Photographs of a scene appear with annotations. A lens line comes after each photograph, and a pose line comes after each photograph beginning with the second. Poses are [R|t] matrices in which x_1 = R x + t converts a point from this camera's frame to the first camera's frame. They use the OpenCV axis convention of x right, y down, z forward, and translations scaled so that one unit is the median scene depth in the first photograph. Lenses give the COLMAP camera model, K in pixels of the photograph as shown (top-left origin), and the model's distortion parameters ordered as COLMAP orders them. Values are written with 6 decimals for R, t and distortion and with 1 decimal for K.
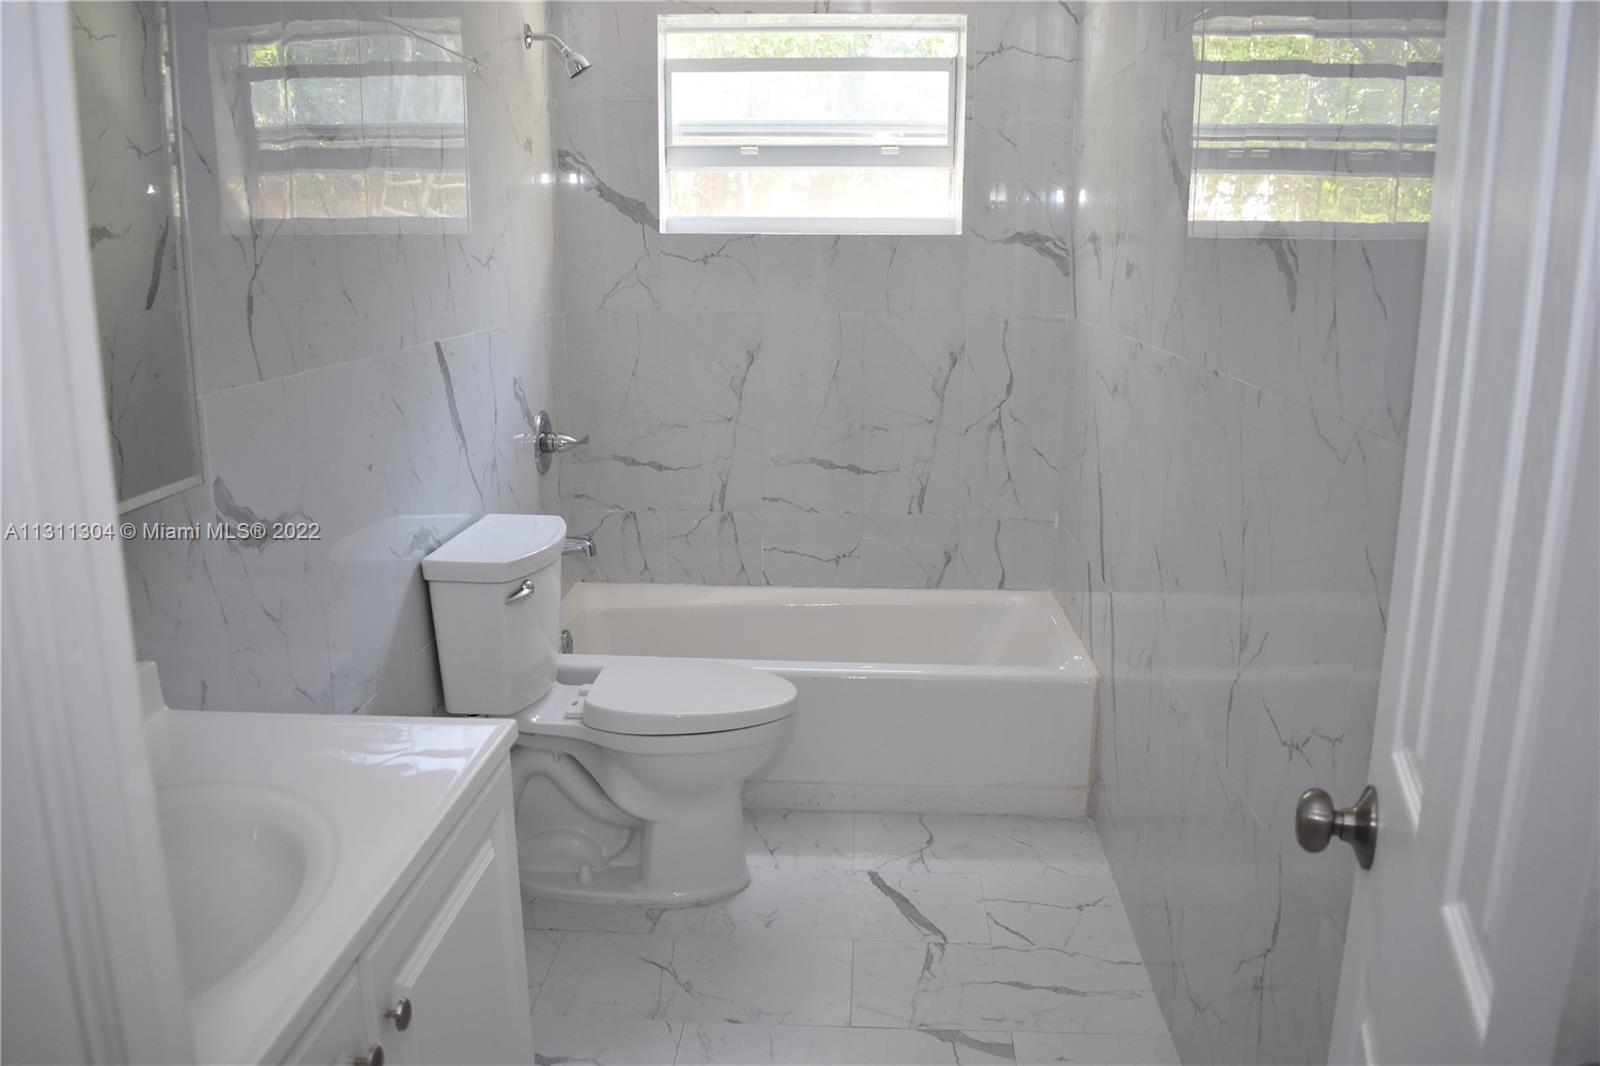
lens RADIAL K [[1268.0, 0, 800.0], [0, 1268.0, 533.0], [0, 0, 1]] dist [-0.101935, 0.047866]
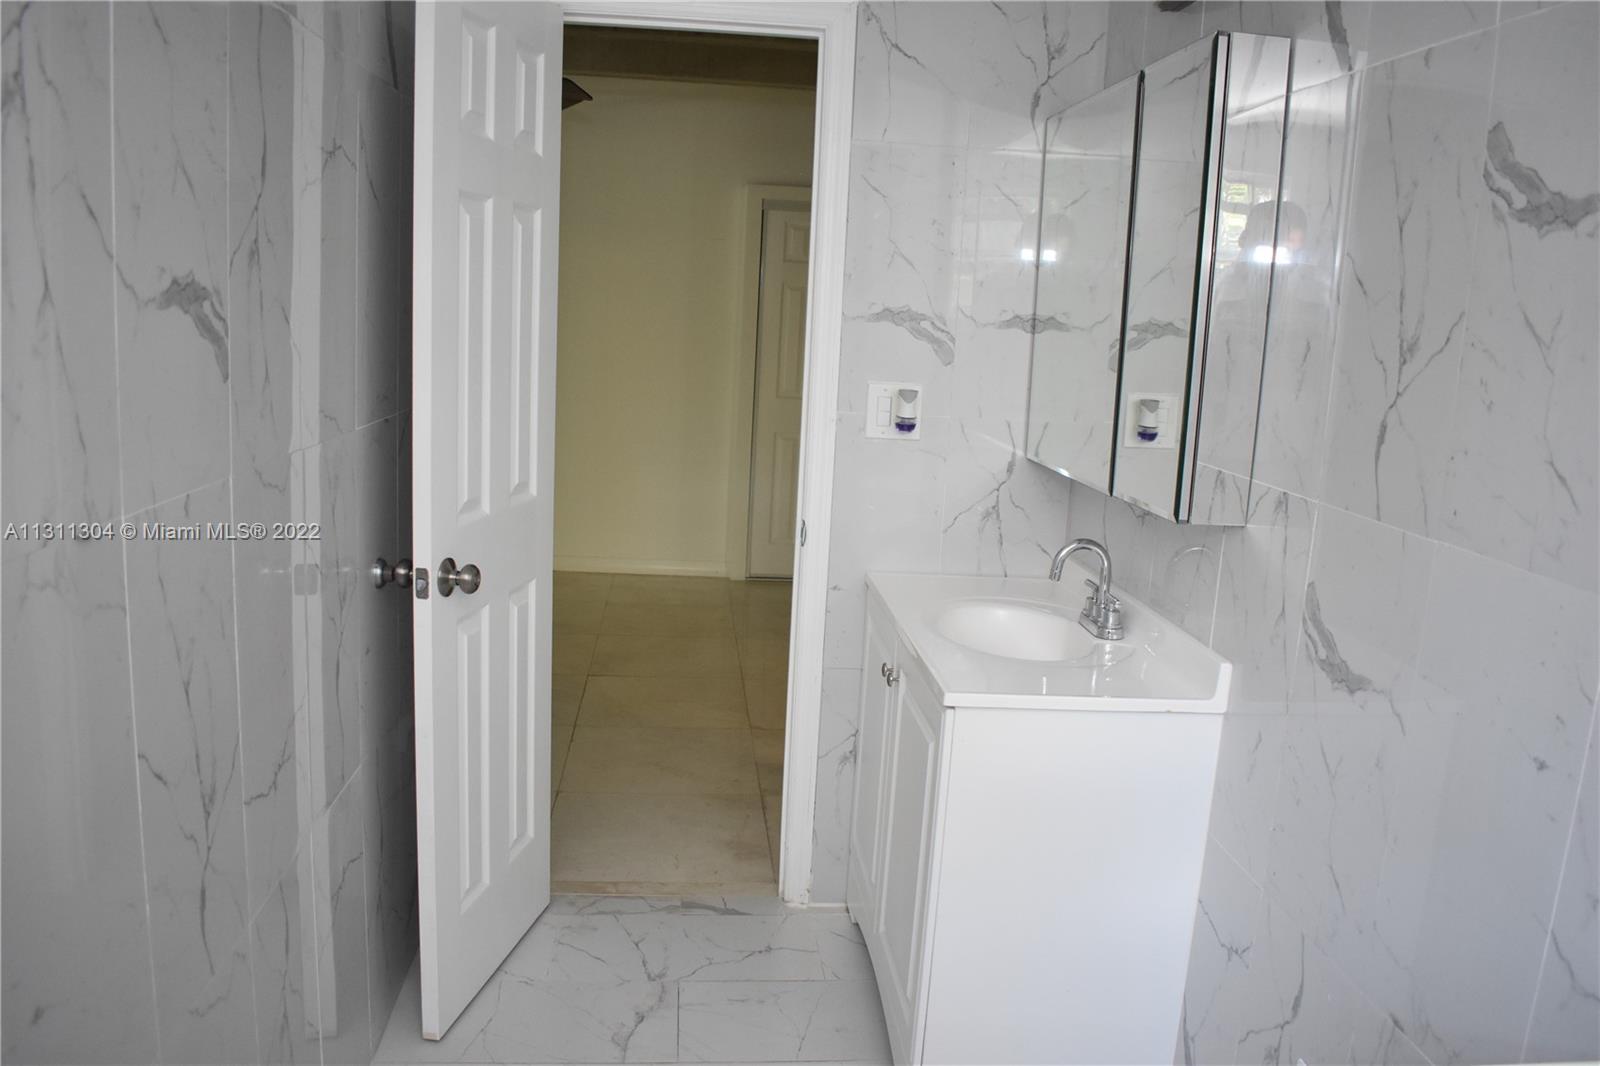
lens RADIAL K [[1268.0, 0, 800.0], [0, 1268.0, 533.0], [0, 0, 1]] dist [-0.101935, 0.047866]
pose [[-0.986776, -0.027059, -0.159813, 0.121245], [-0.088062, 0.917257, 0.388438, -0.435597], [0.136079, 0.397375, -0.907511, 1.806265]]
